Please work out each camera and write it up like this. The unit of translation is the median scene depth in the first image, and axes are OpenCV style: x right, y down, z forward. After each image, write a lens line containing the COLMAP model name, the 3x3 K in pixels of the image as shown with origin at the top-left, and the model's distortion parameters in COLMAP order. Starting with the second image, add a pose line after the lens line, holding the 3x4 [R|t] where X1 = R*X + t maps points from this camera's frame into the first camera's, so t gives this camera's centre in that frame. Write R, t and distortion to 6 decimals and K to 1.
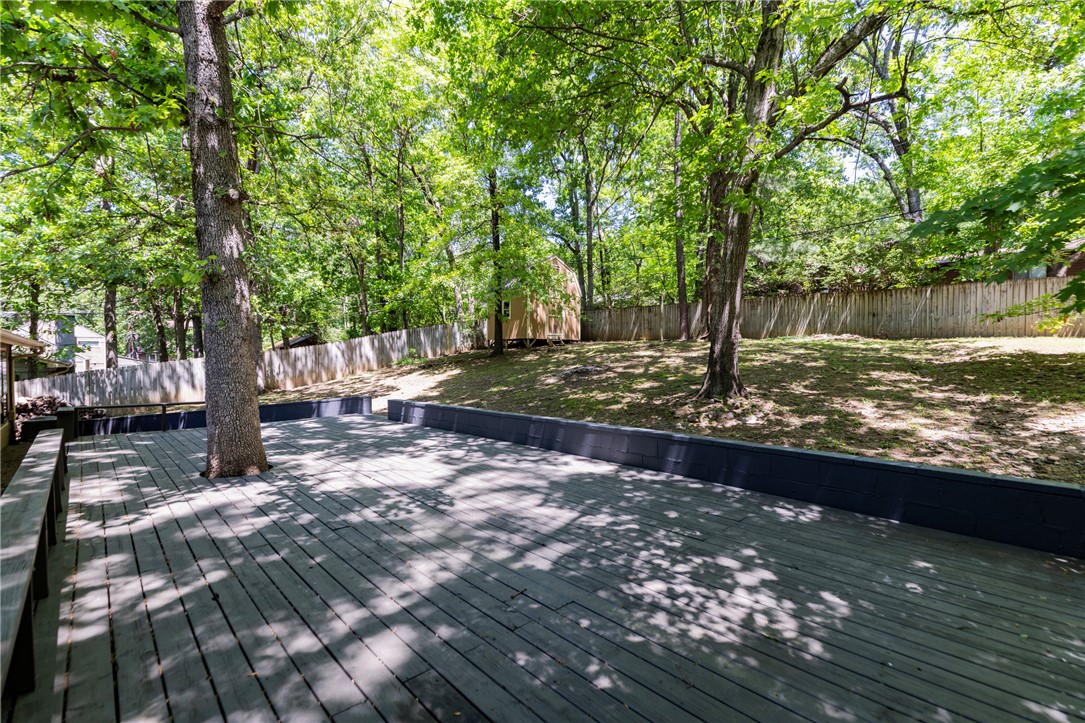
lens RADIAL K [[495.3, 0, 545.5], [0, 495.3, 359.1], [0, 0, 1]] dist [0.011331, -0.001973]
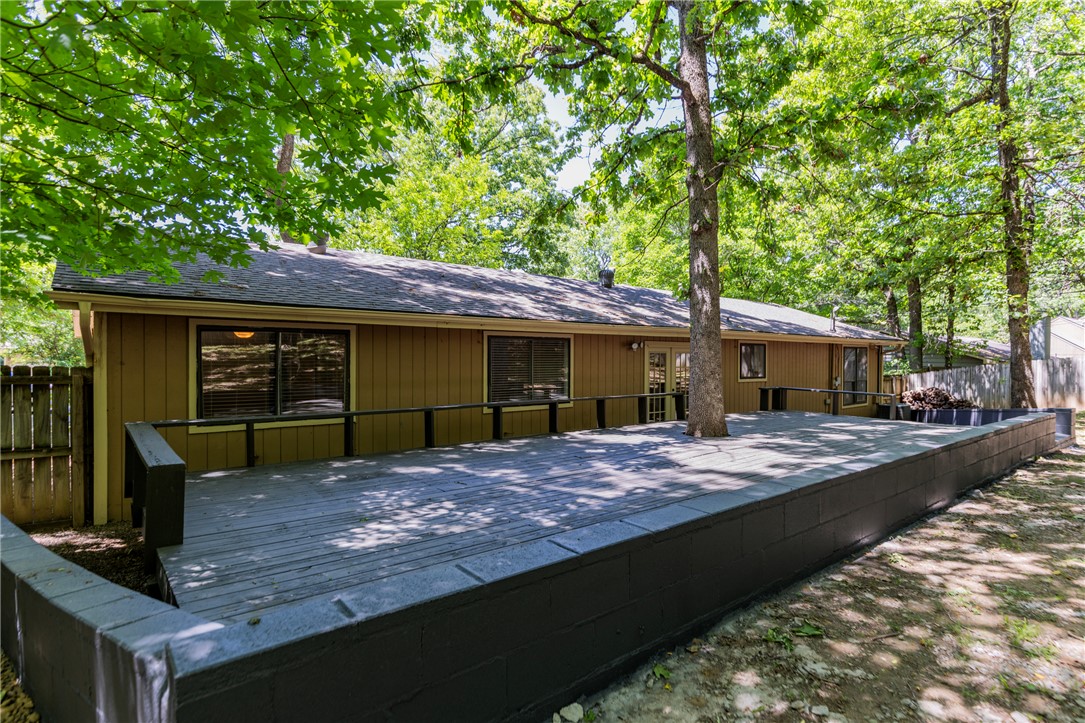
lens RADIAL K [[562.6, 0, 544.6], [0, 562.6, 358.1], [0, 0, 1]] dist [-0.000302, -0.000028]
pose [[-0.061830, 0.014374, -0.997983, 0.291322], [-0.016618, 0.999743, 0.015429, 0.004397], [0.997948, 0.017539, -0.061575, 0.226148]]
